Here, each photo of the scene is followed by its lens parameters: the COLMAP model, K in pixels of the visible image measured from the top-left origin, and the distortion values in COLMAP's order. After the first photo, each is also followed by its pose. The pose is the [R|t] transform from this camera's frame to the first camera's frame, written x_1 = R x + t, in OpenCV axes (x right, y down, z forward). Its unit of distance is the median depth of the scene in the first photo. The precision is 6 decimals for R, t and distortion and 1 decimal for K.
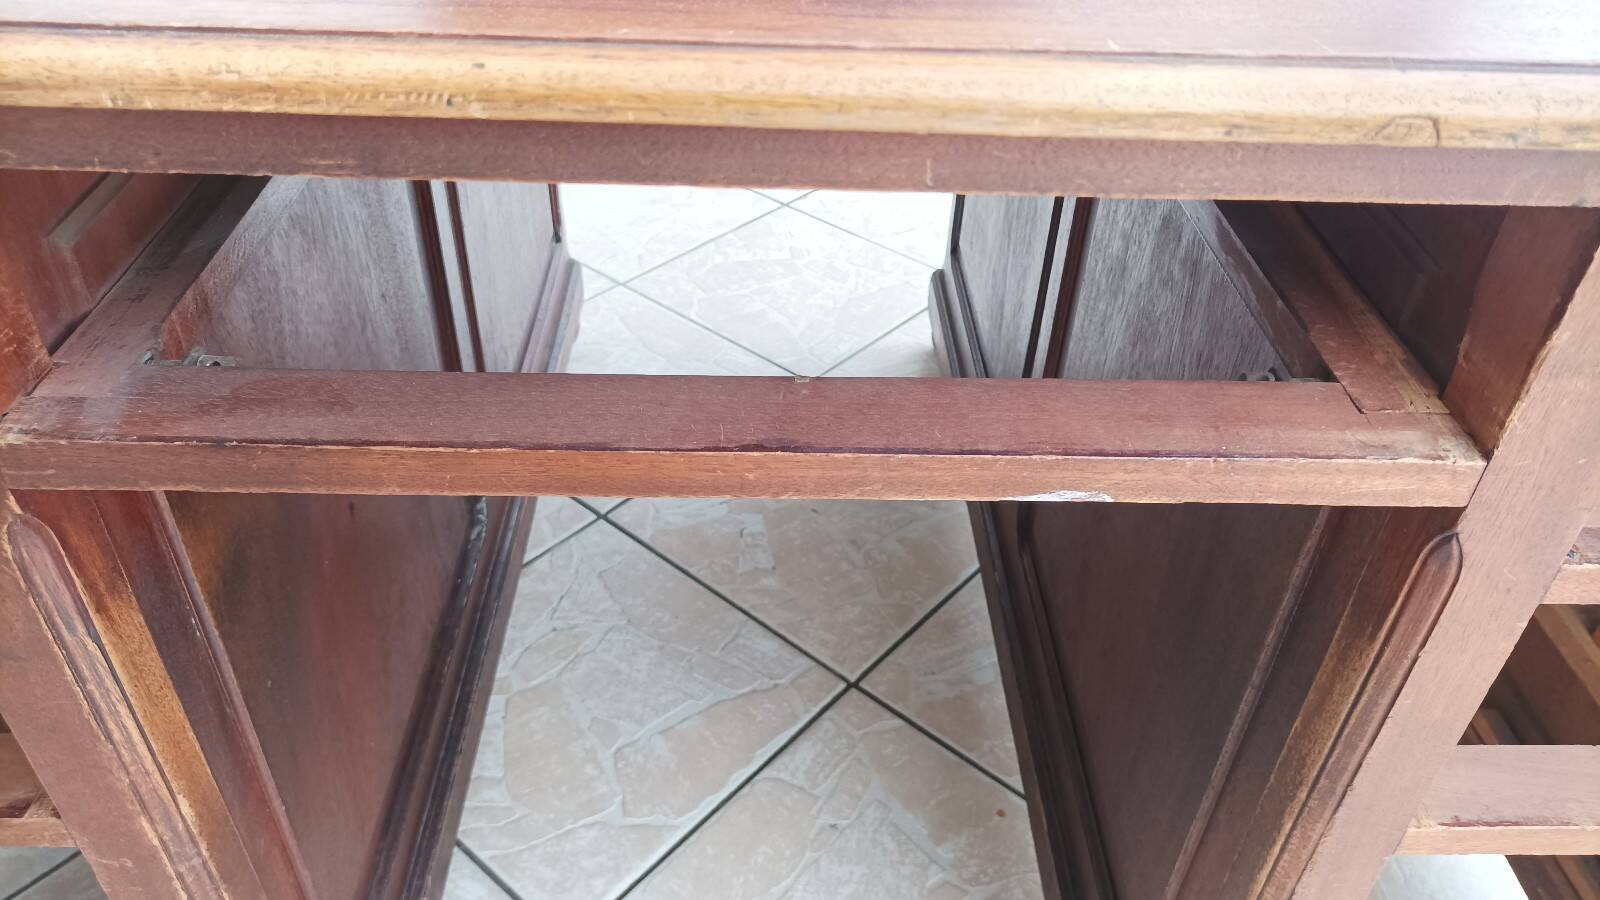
lens RADIAL K [[1187.3, 0, 800.0], [0, 1187.3, 450.0], [0, 0, 1]] dist [0.006780, 0.003497]
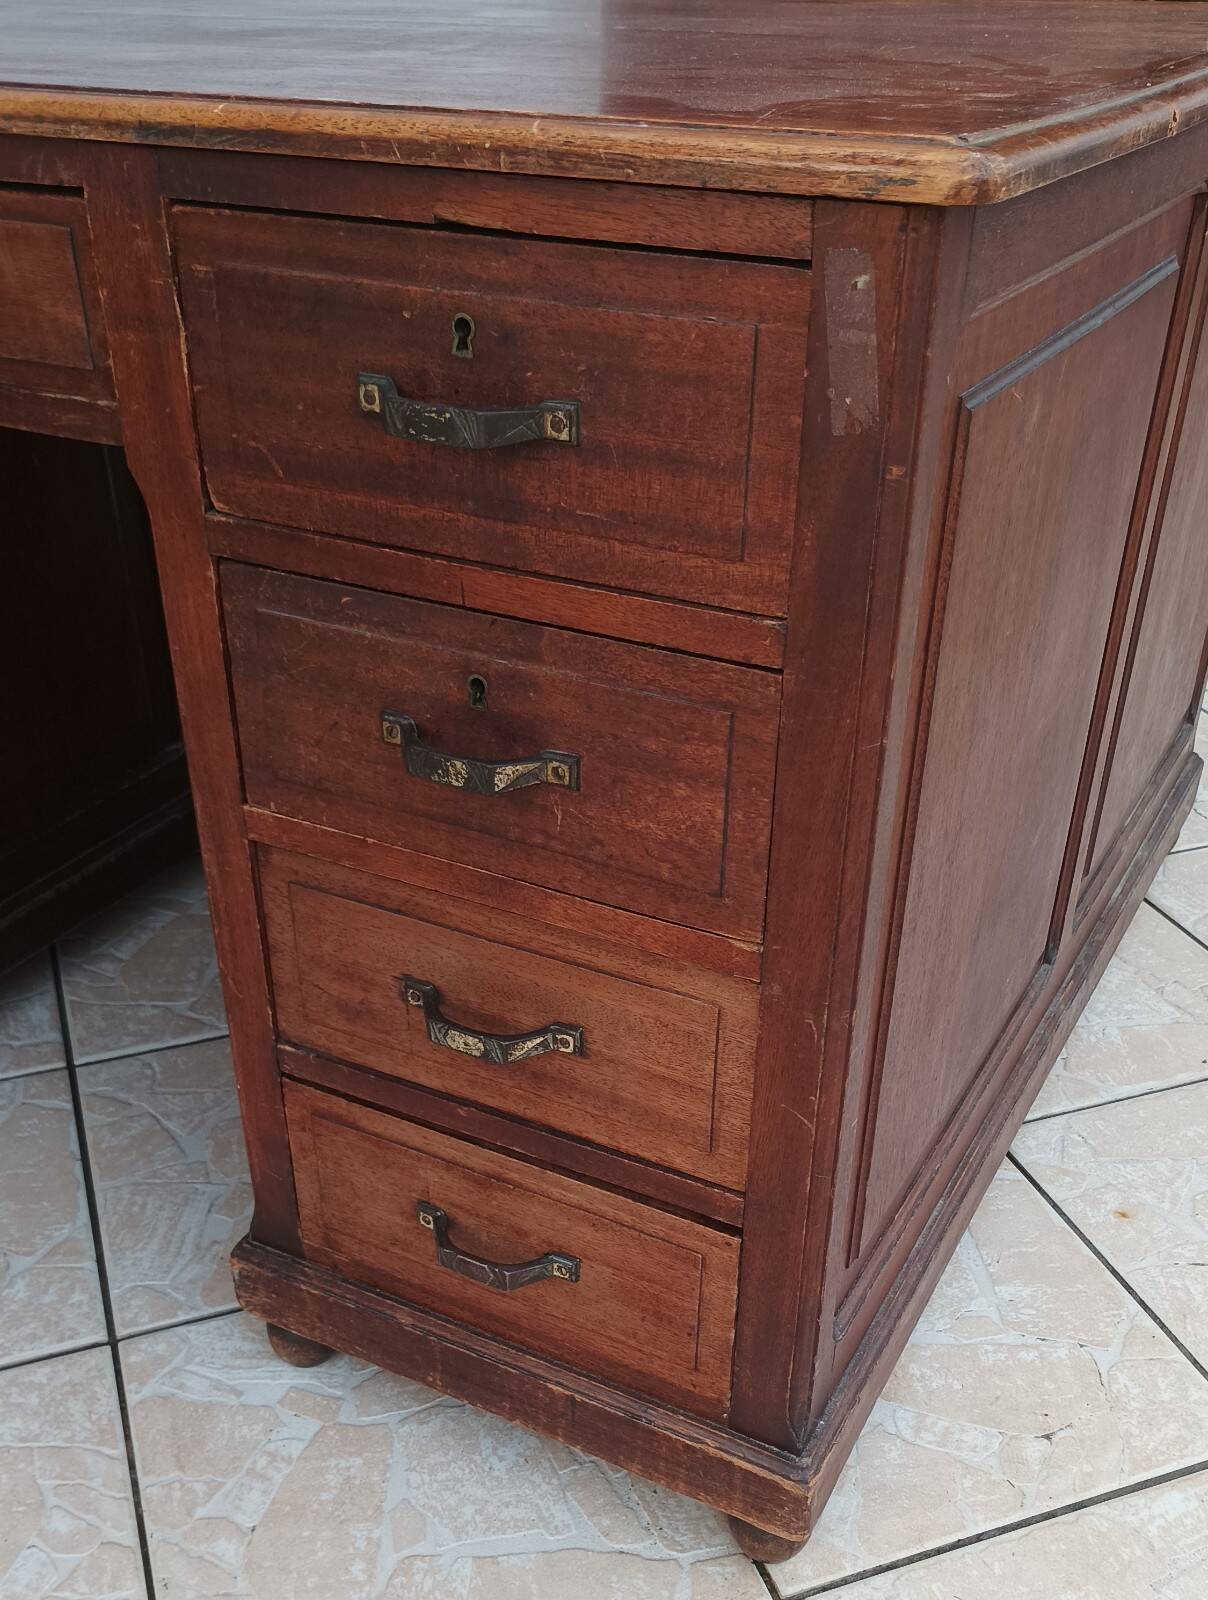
lens RADIAL K [[1577.5, 0, 608.4], [0, 1577.5, 1022.7], [0, 0, 1]] dist [0.025889, -0.026991]
pose [[0.869370, 0.249250, -0.426696, 0.811668], [-0.279580, 0.960082, -0.008808, 0.224169], [0.407468, 0.126953, 0.904352, -0.154606]]
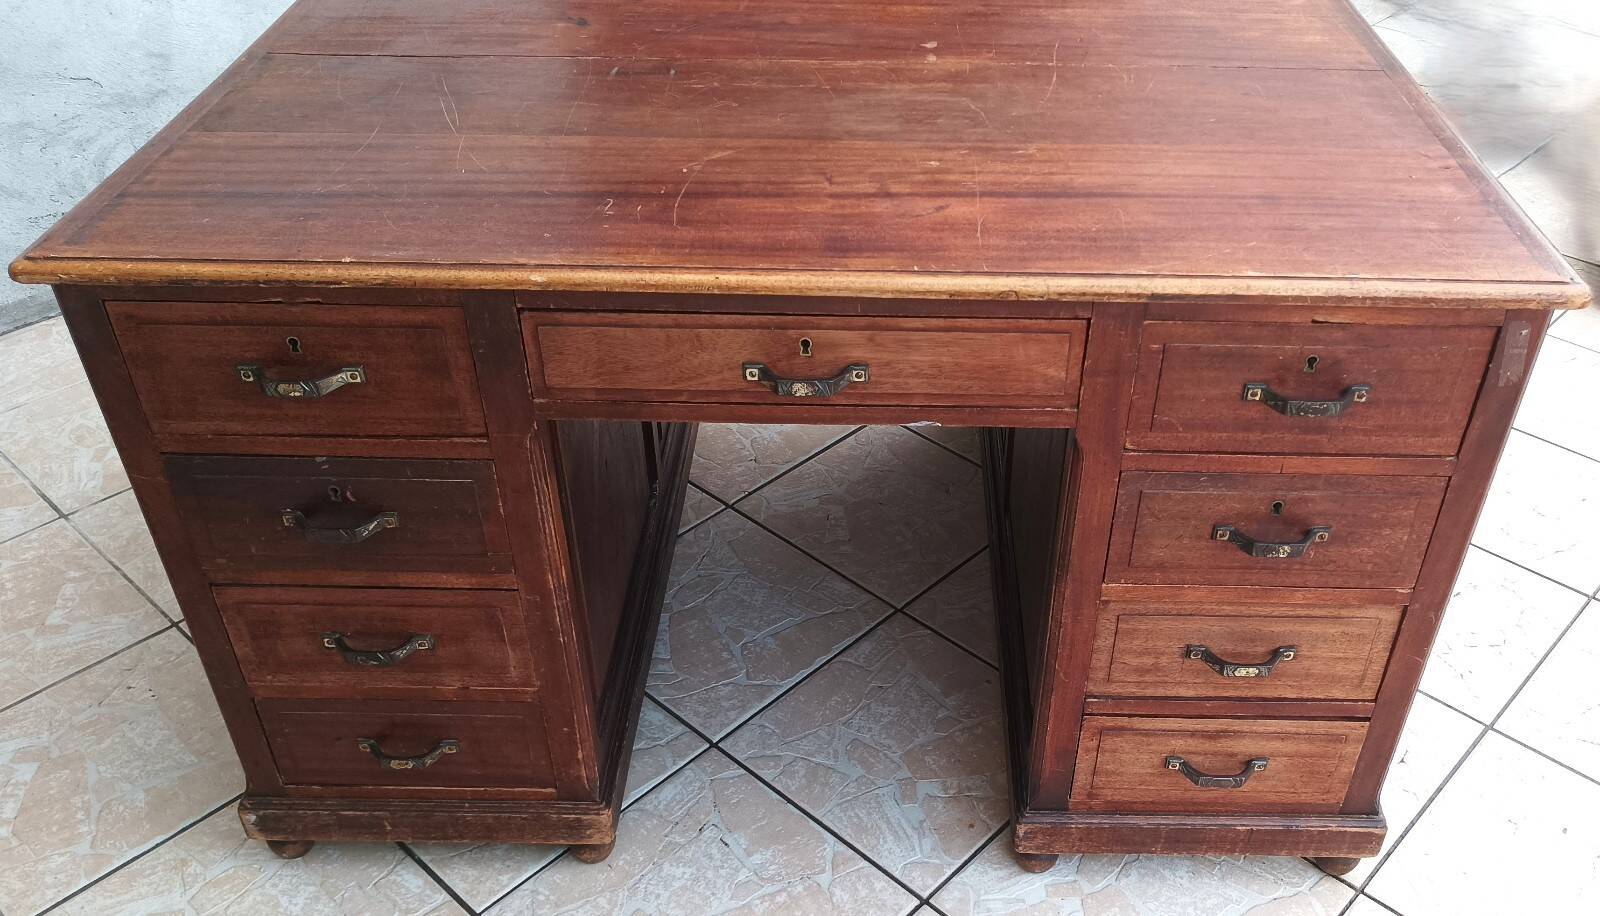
lens RADIAL K [[1373.5, 0, 869.8], [0, 1373.5, 518.7], [0, 0, 1]] dist [0.038572, -0.045744]
pose [[0.999010, 0.001851, -0.044450, 0.094410], [-0.002246, 0.999958, -0.008850, 0.109893], [0.044432, 0.008941, 0.998972, -0.816491]]
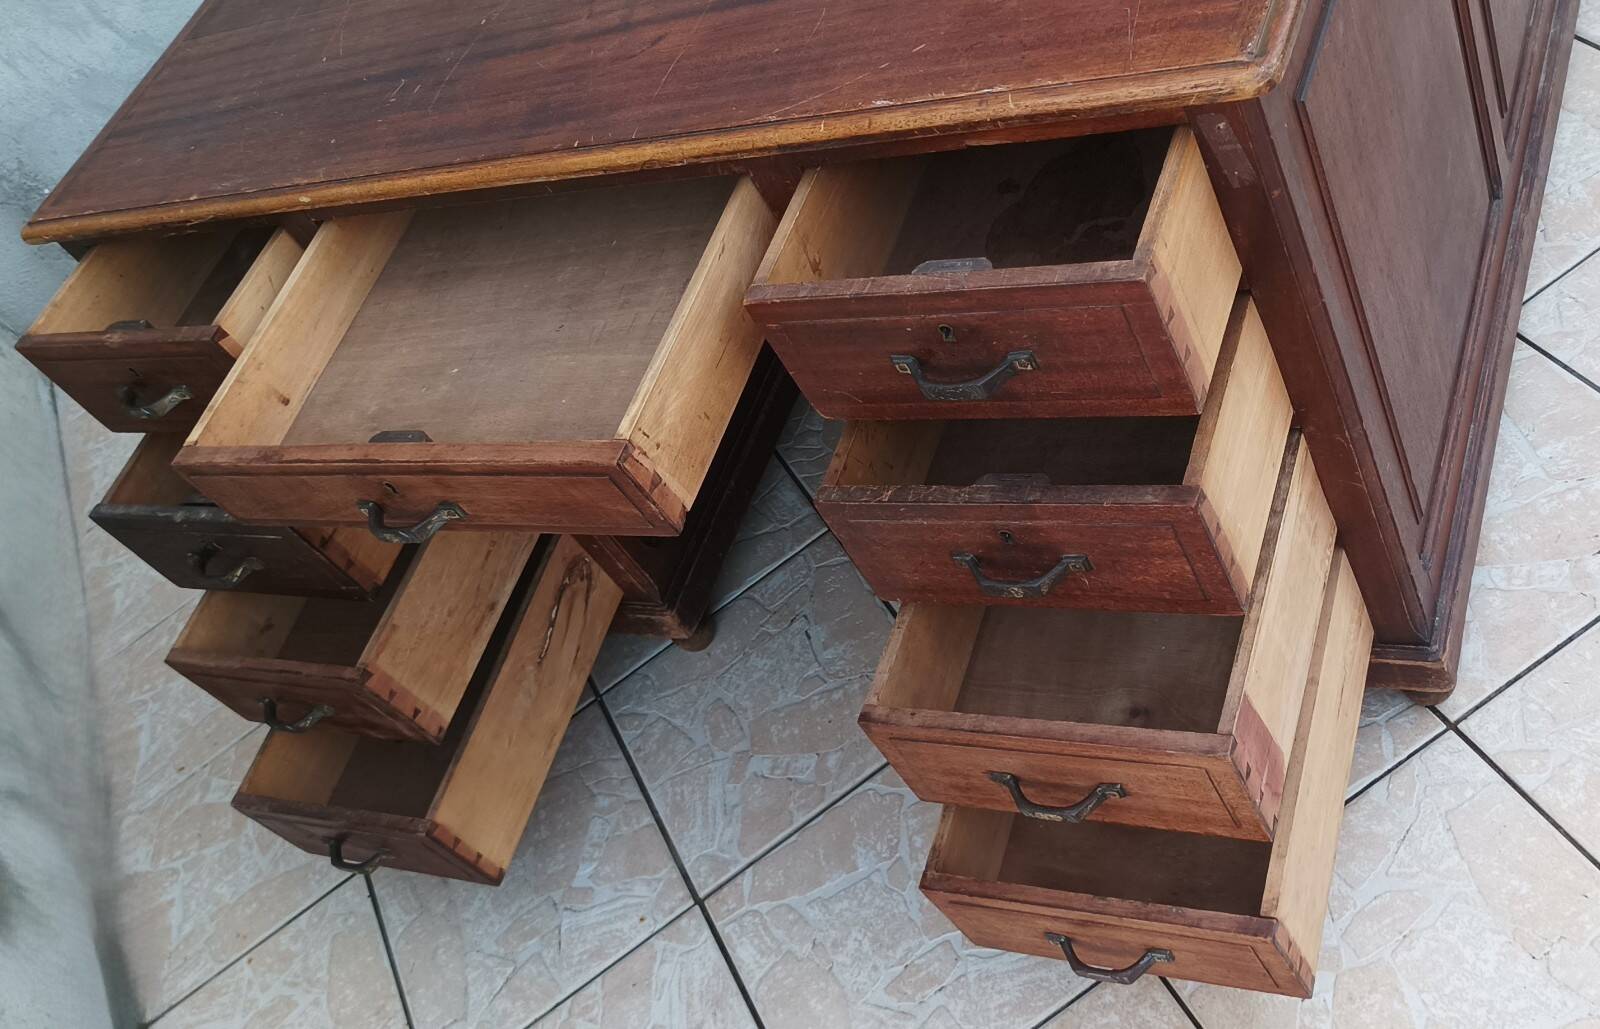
lens RADIAL K [[1641.5, 0, 856.5], [0, 1641.5, 539.8], [0, 0, 1]] dist [0.031299, -0.031034]
pose [[0.822889, 0.022208, -0.567768, 0.989882], [0.141822, 0.959582, 0.243081, -0.090505], [0.550219, -0.280551, 0.786480, -0.658524]]
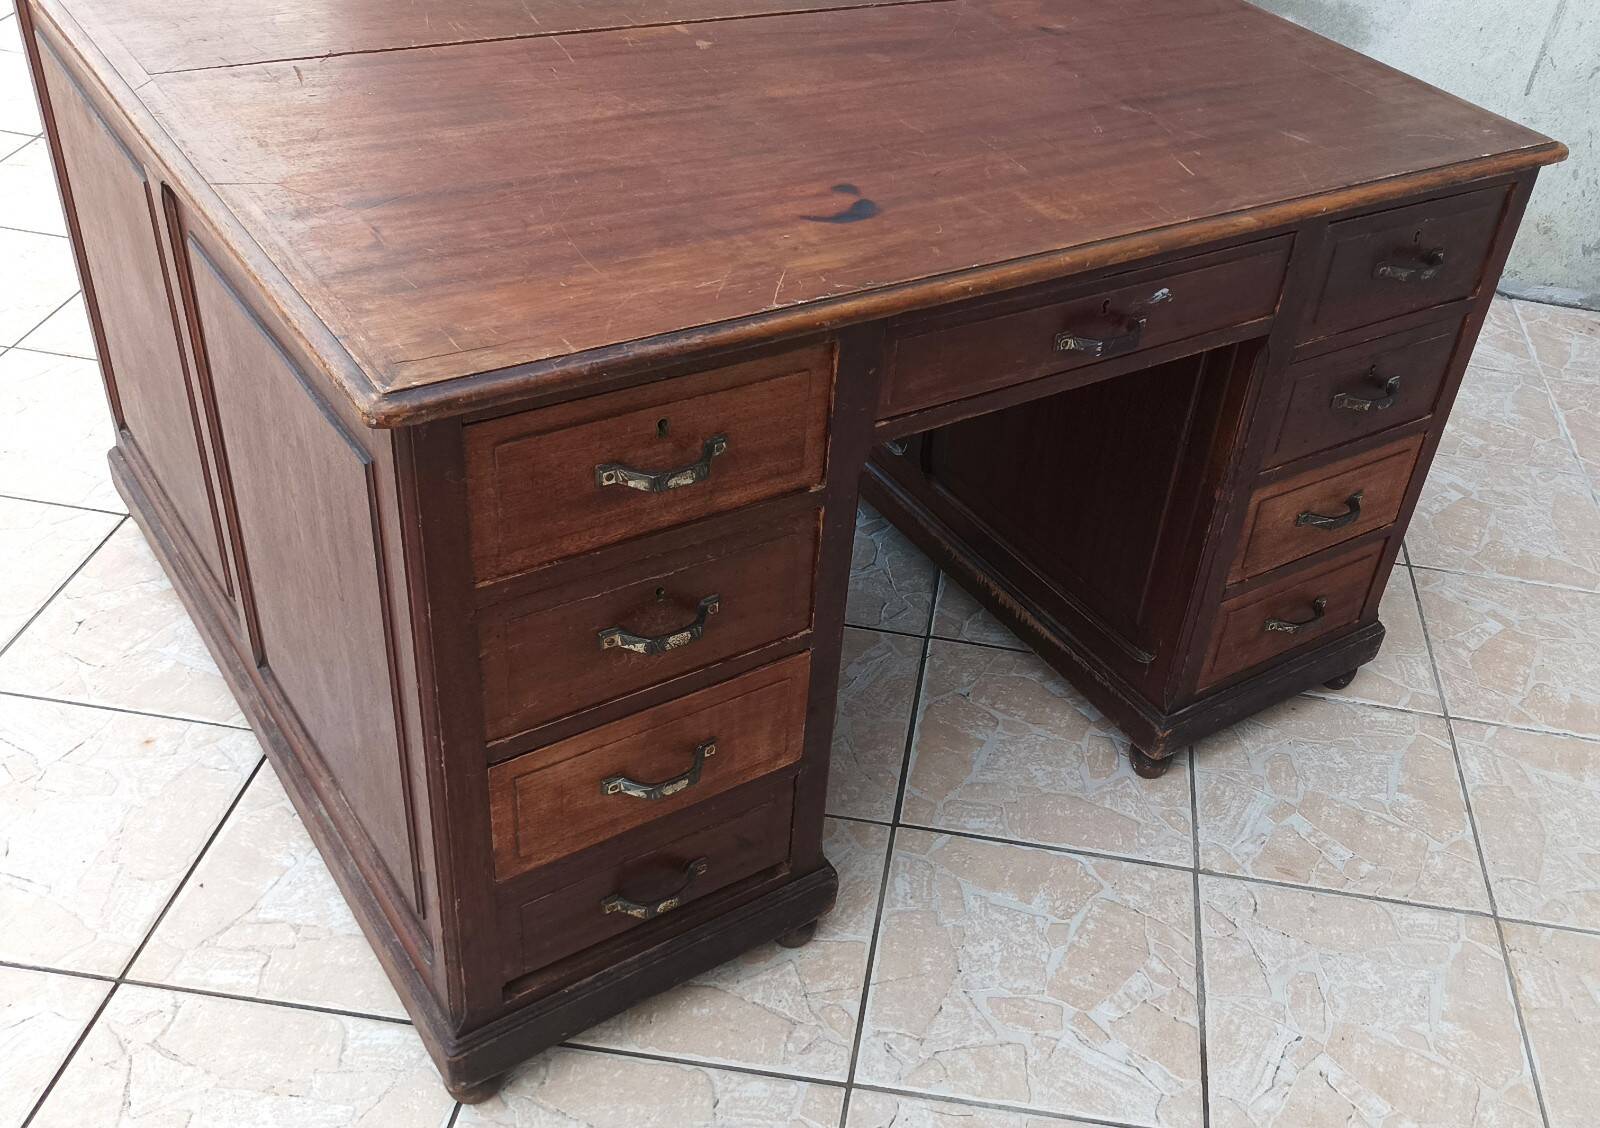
lens RADIAL K [[1582.7, 0, 1000.6], [0, 1582.7, 593.3], [0, 0, 1]] dist [0.016066, -0.012586]
pose [[-0.789564, 0.239530, -0.564991, 0.881050], [-0.497192, 0.289972, 0.817751, -1.715324], [0.359707, 0.926575, -0.109859, 1.519469]]
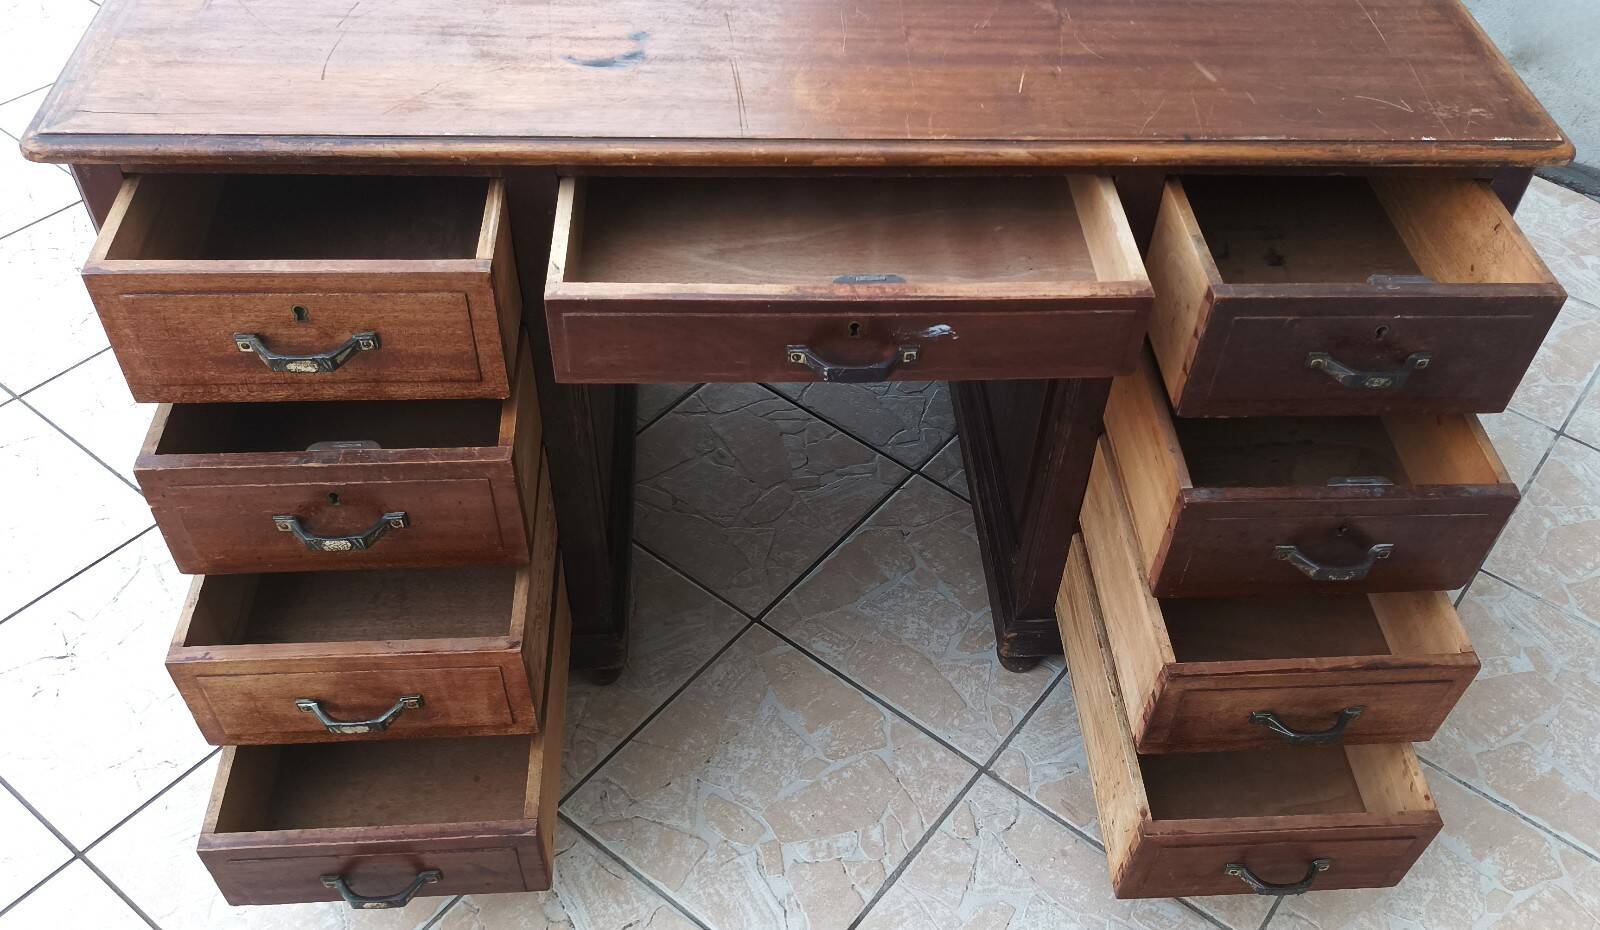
lens RADIAL K [[1394.5, 0, 873.7], [0, 1394.5, 518.3], [0, 0, 1]] dist [0.011267, 0.006983]
pose [[-0.992668, -0.020192, -0.119174, 0.074126], [-0.120401, 0.078148, 0.989645, -1.880720], [-0.010670, 0.996737, -0.080006, 1.533823]]
